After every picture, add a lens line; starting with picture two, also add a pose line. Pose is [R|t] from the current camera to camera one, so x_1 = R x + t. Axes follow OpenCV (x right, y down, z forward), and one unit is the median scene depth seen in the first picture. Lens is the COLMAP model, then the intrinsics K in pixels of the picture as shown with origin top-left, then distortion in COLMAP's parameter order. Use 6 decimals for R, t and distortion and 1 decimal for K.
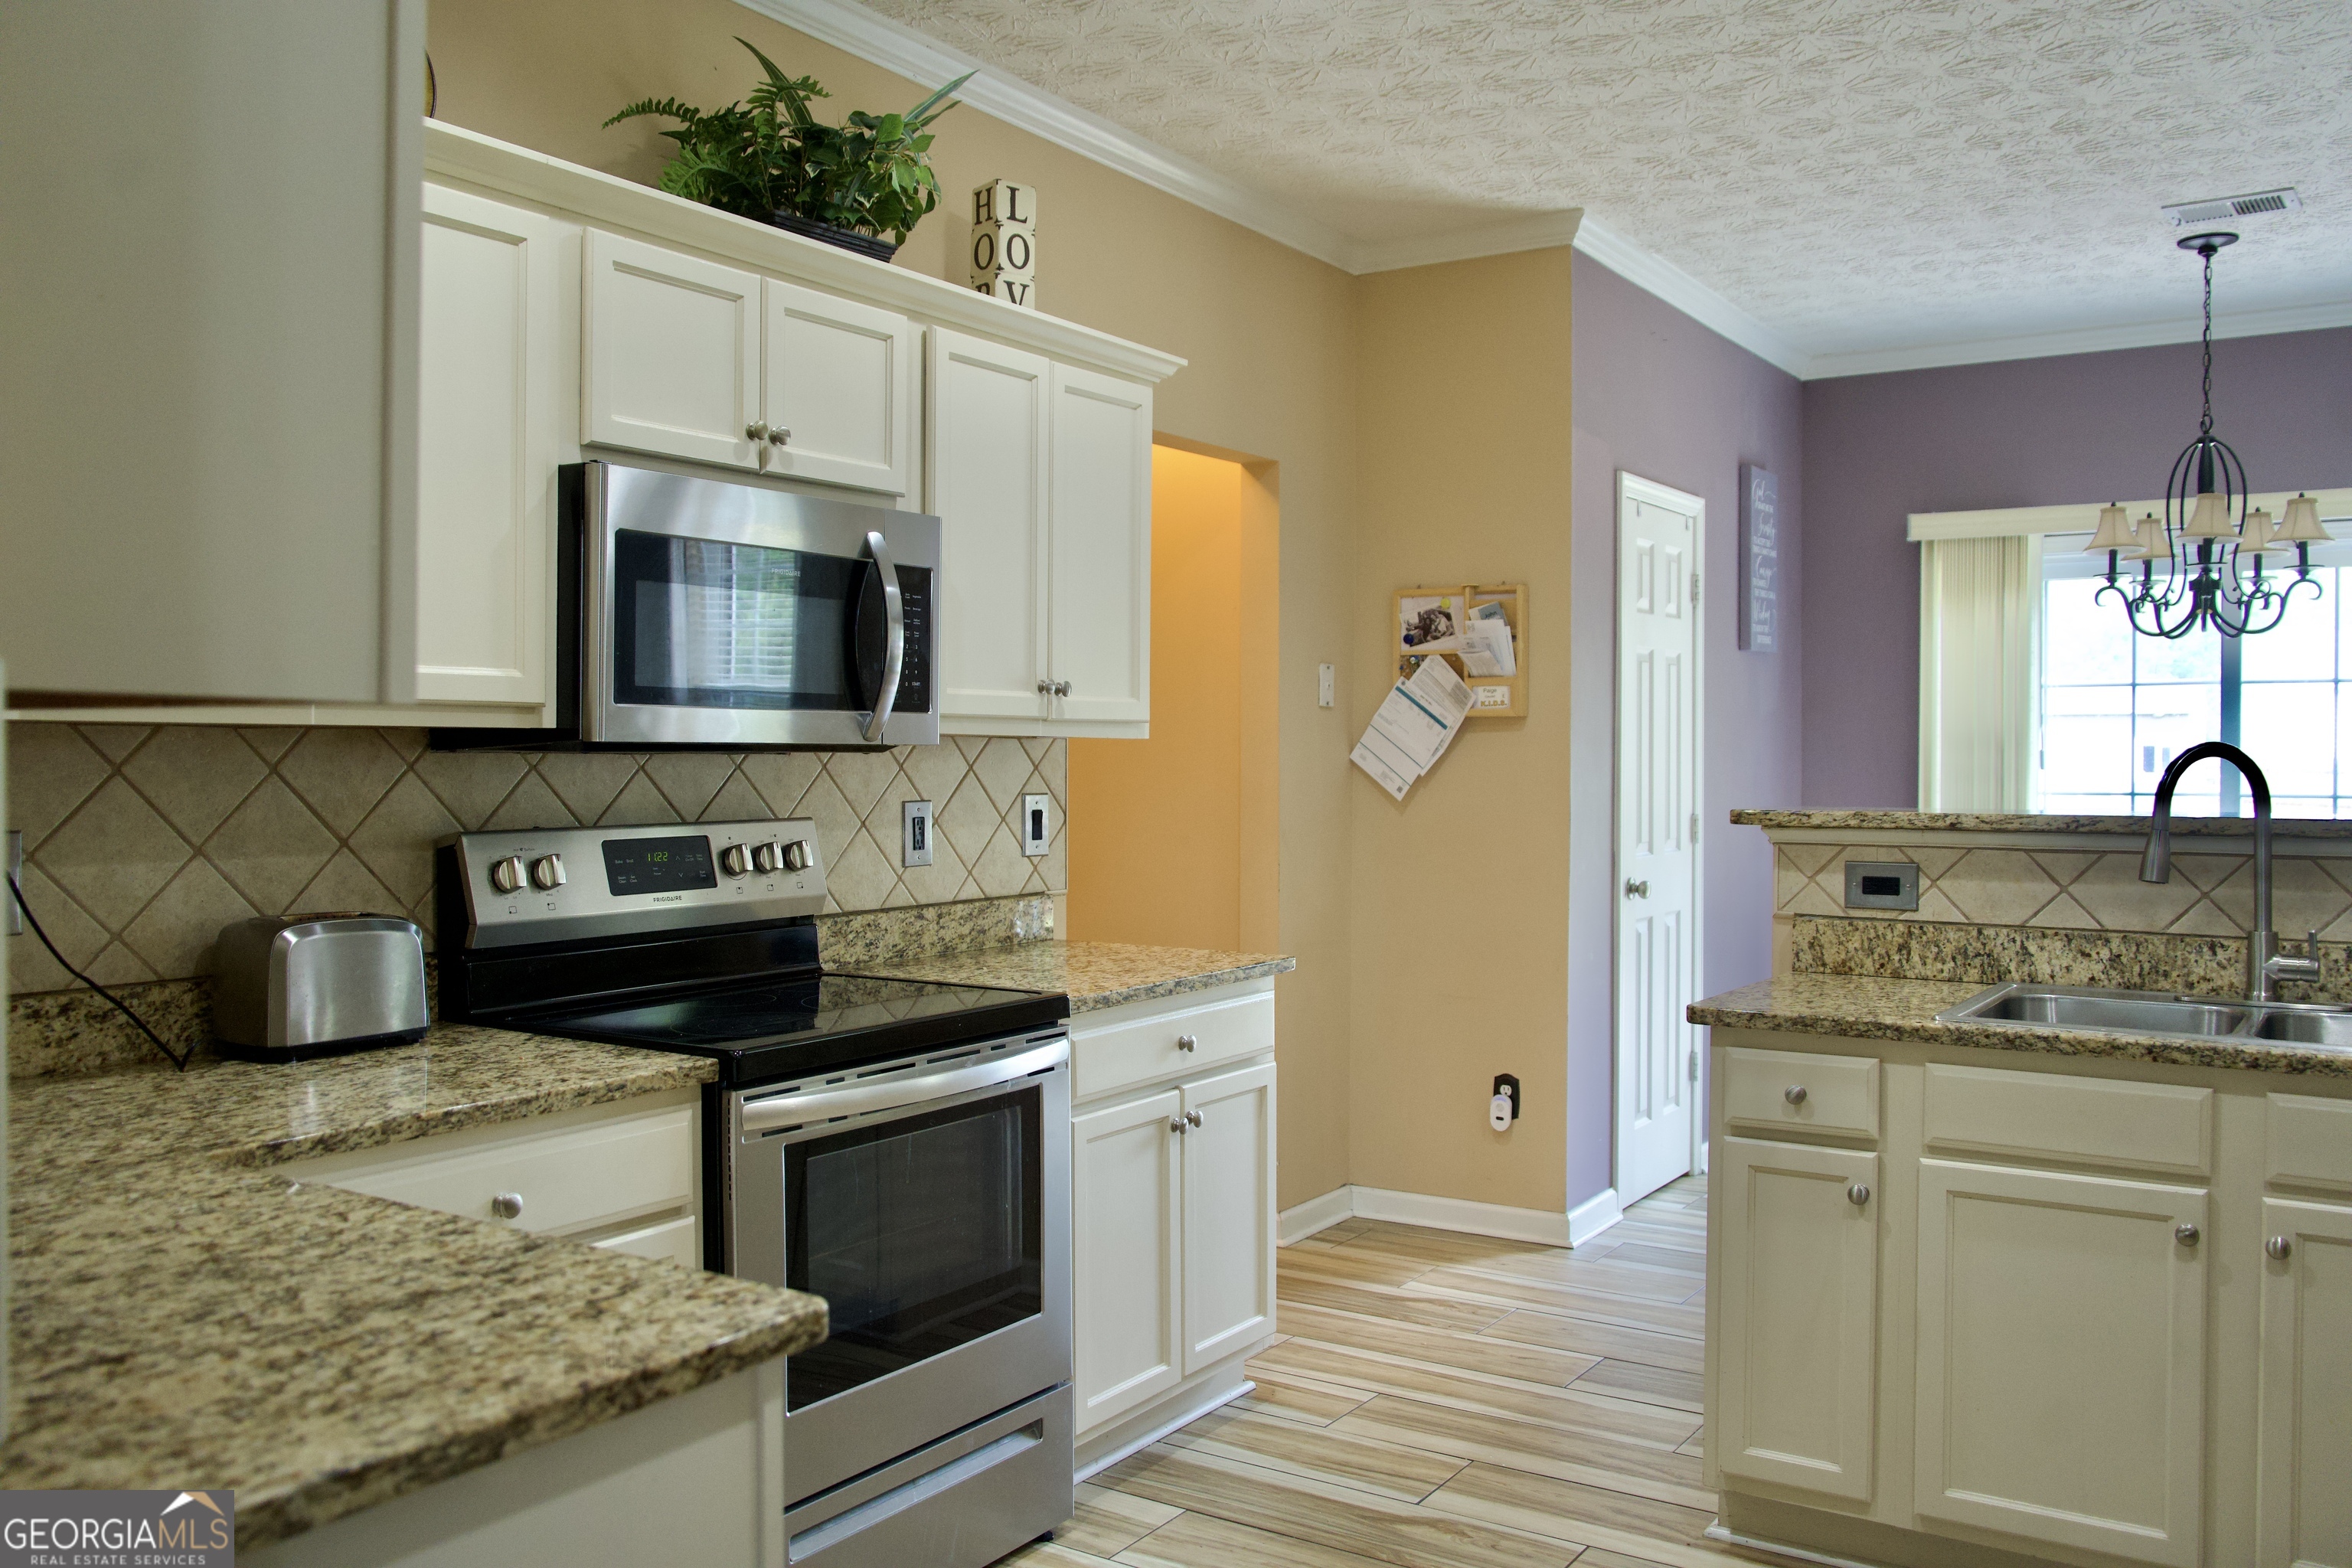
lens RADIAL K [[1901.7, 0, 1150.7], [0, 1901.7, 787.9], [0, 0, 1]] dist [-0.056513, 0.046264]
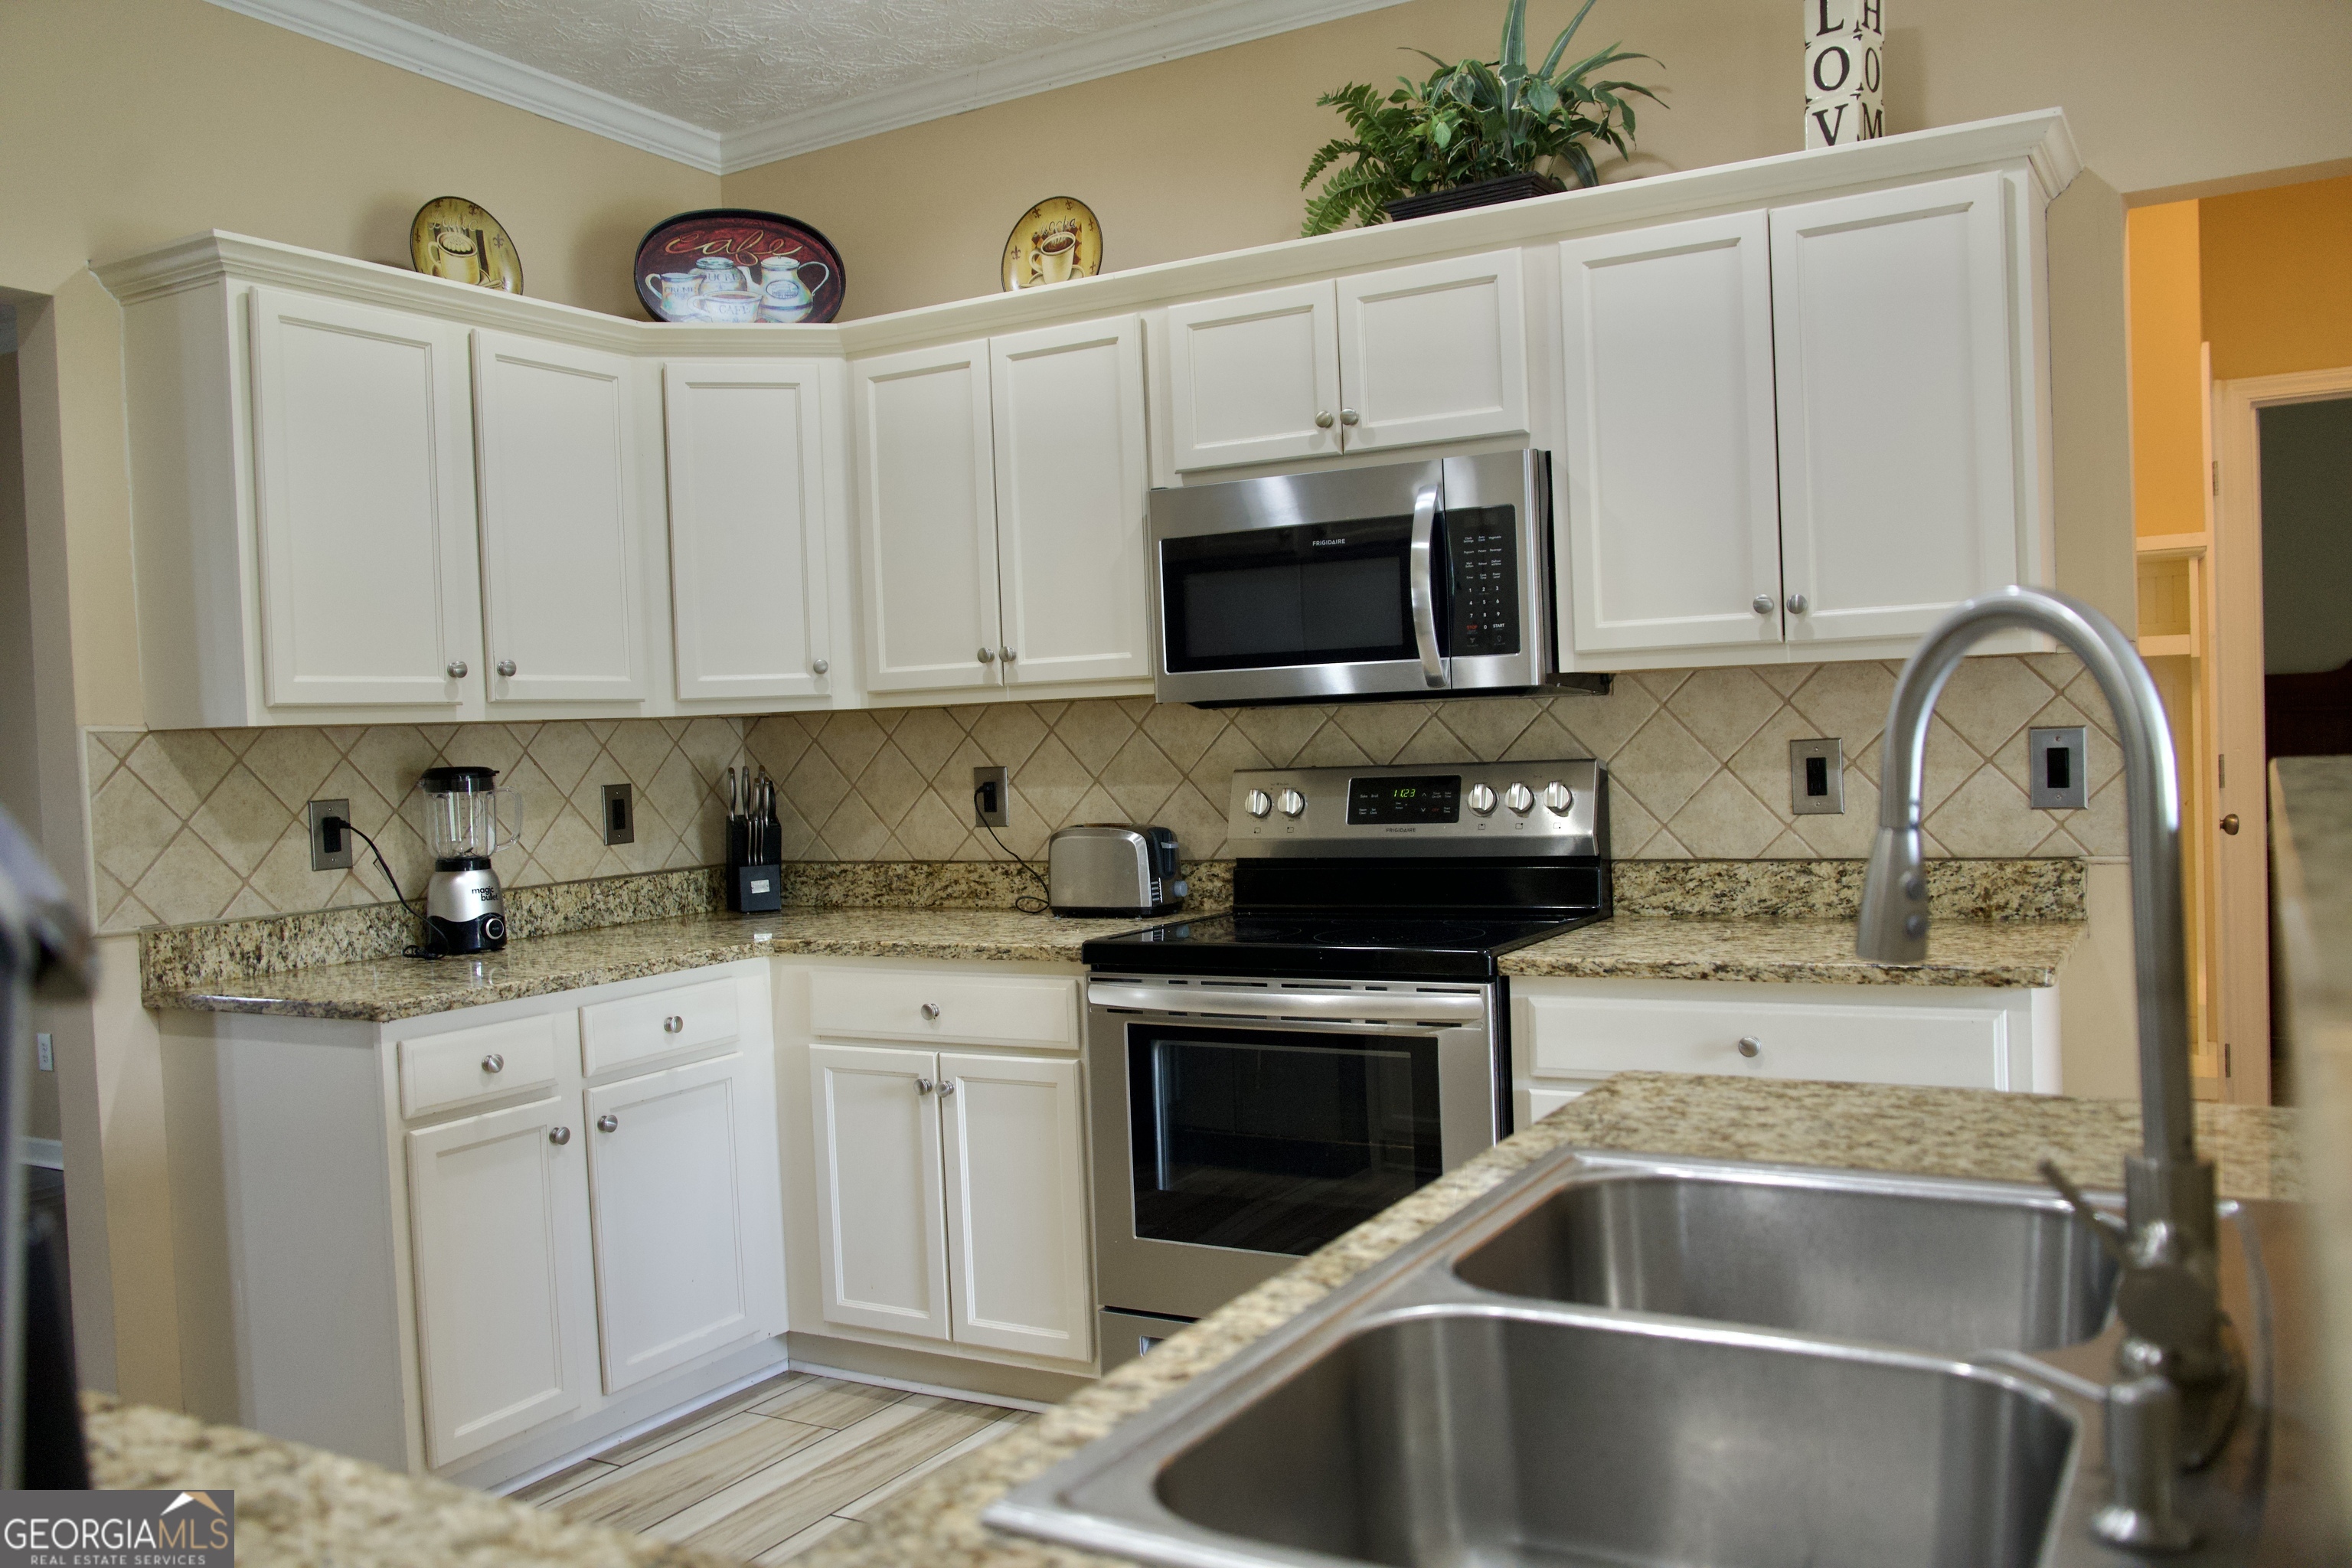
lens RADIAL K [[1901.7, 0, 1150.7], [0, 1901.7, 787.9], [0, 0, 1]] dist [-0.056513, 0.046264]
pose [[0.056696, 0.024064, -0.998101, 0.756998], [0.021951, 0.999438, 0.025343, 0.000647], [0.998150, -0.023347, 0.056136, 0.675193]]
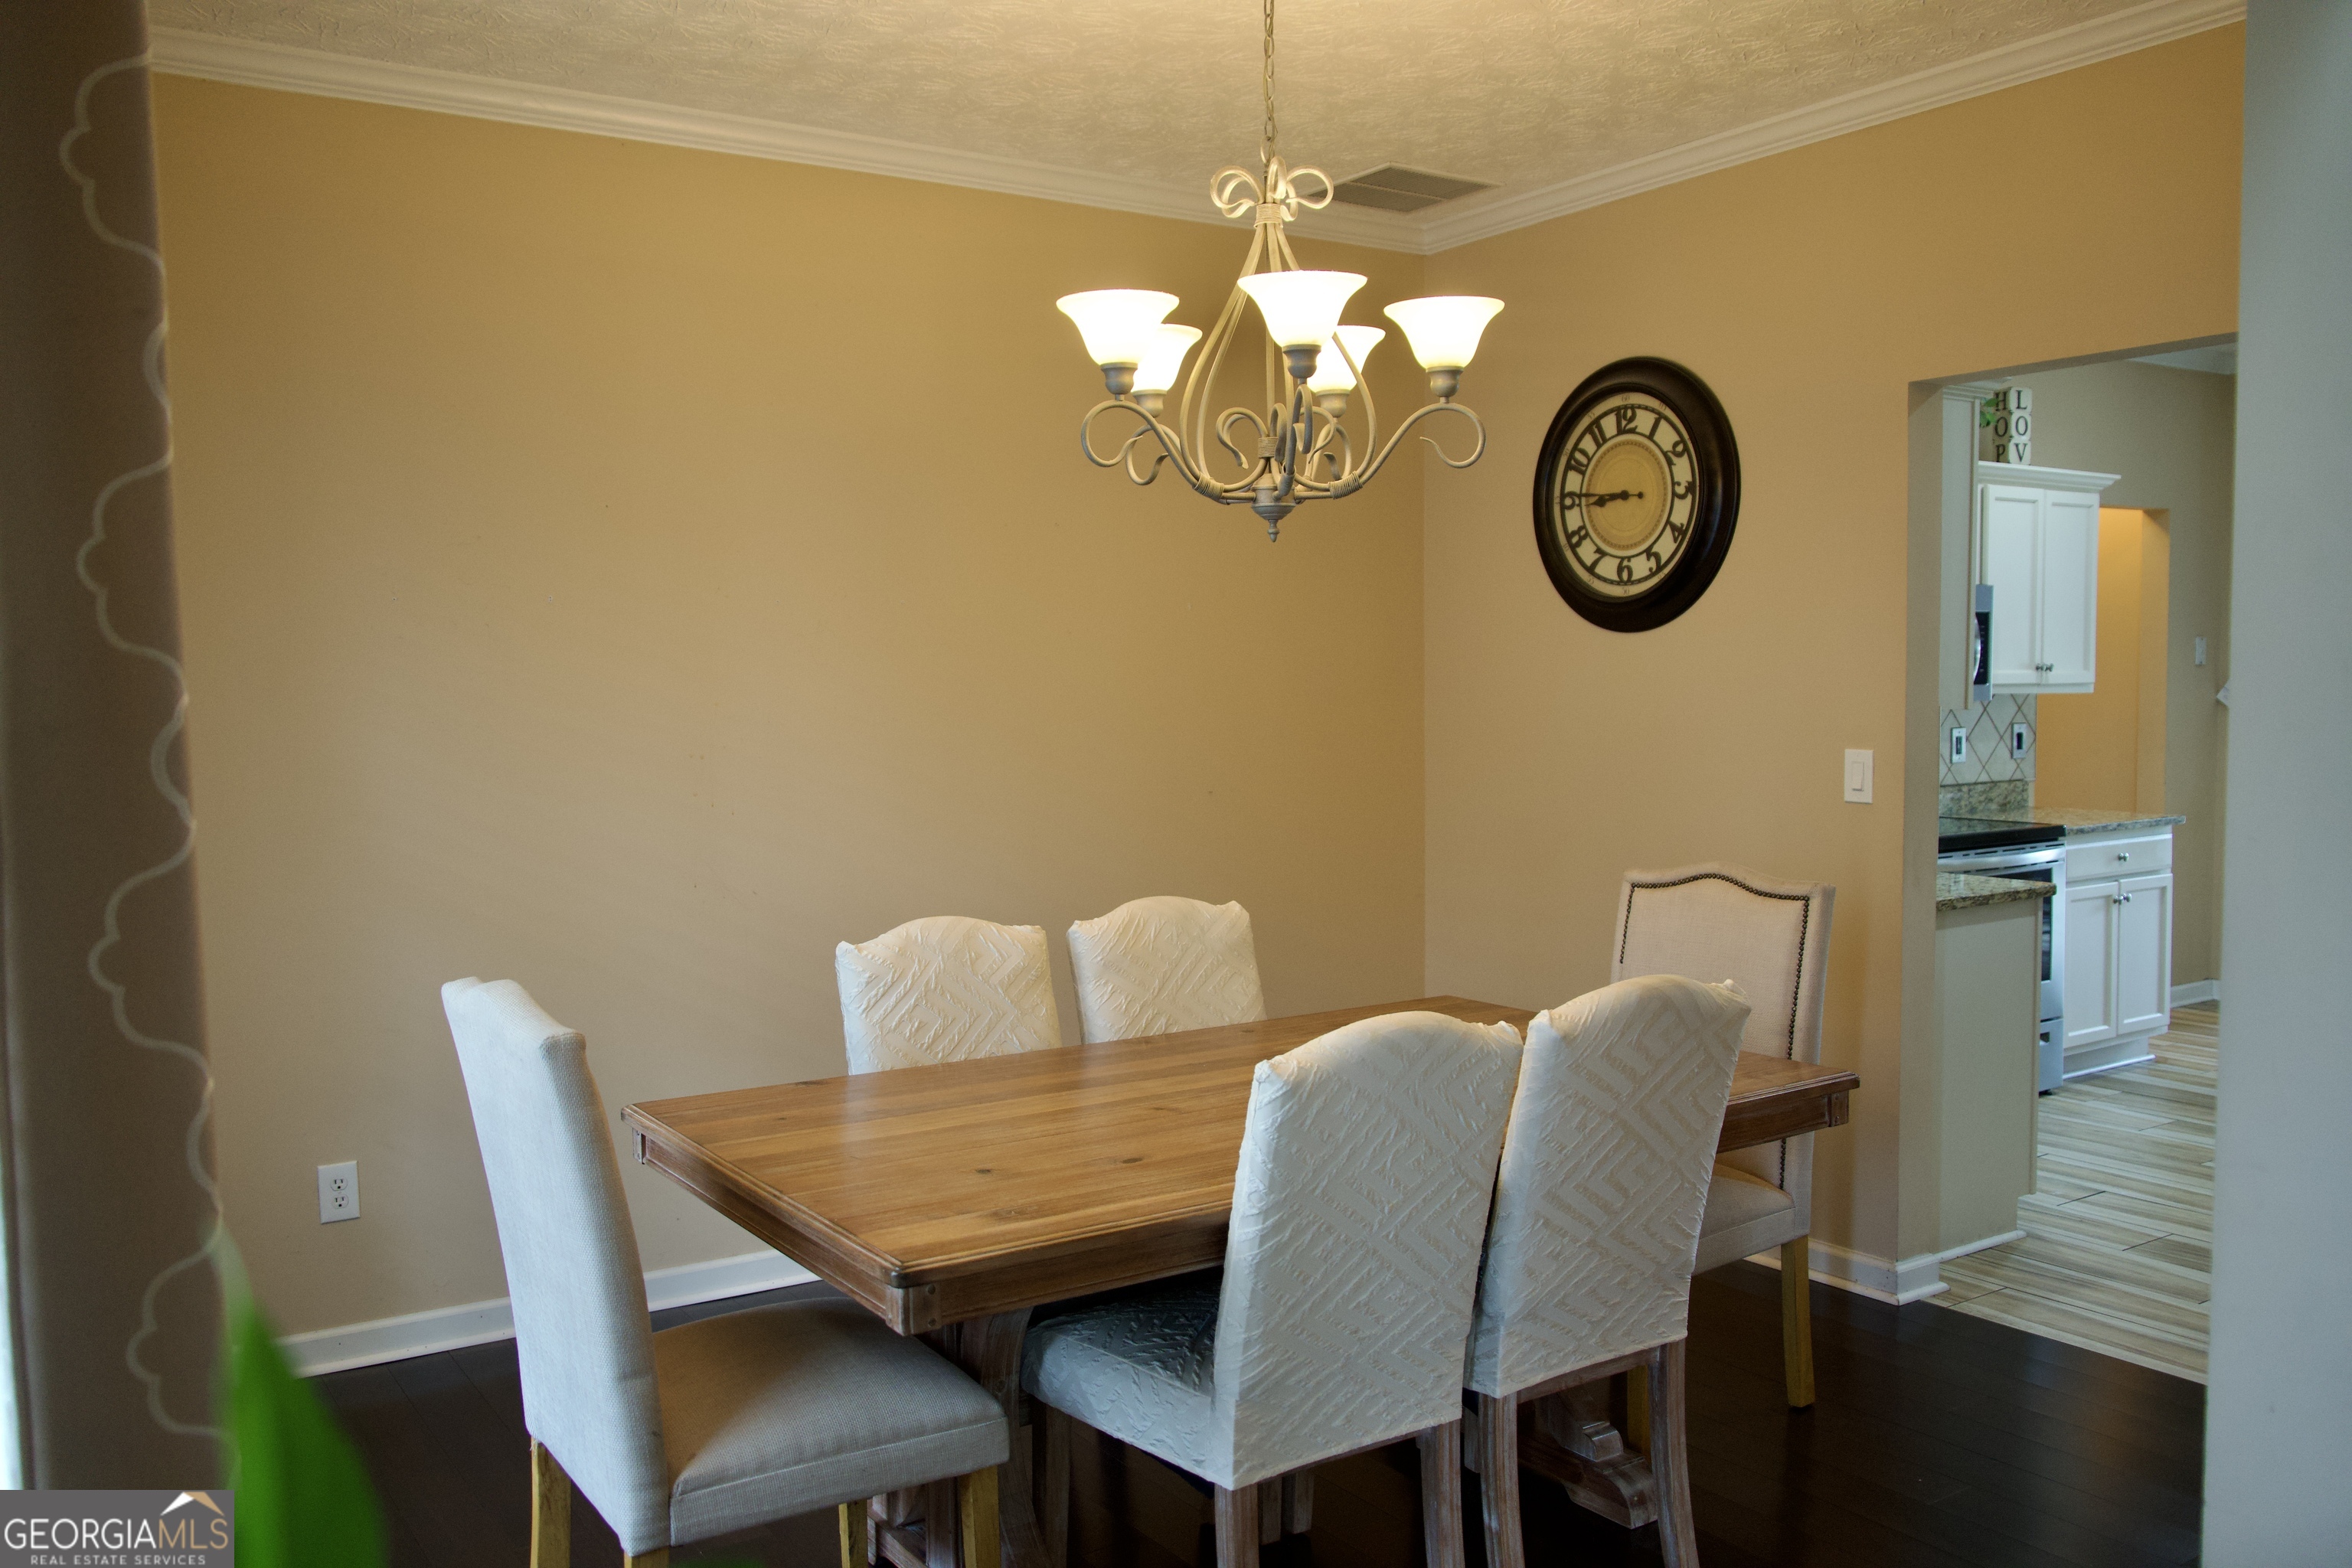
lens RADIAL K [[1901.7, 0, 1150.7], [0, 1901.7, 787.9], [0, 0, 1]] dist [-0.056513, 0.046264]
pose [[0.920404, 0.013247, -0.390743, -0.134155], [0.003547, 0.999102, 0.042227, -0.015585], [0.390952, -0.040252, 0.919531, -1.037251]]
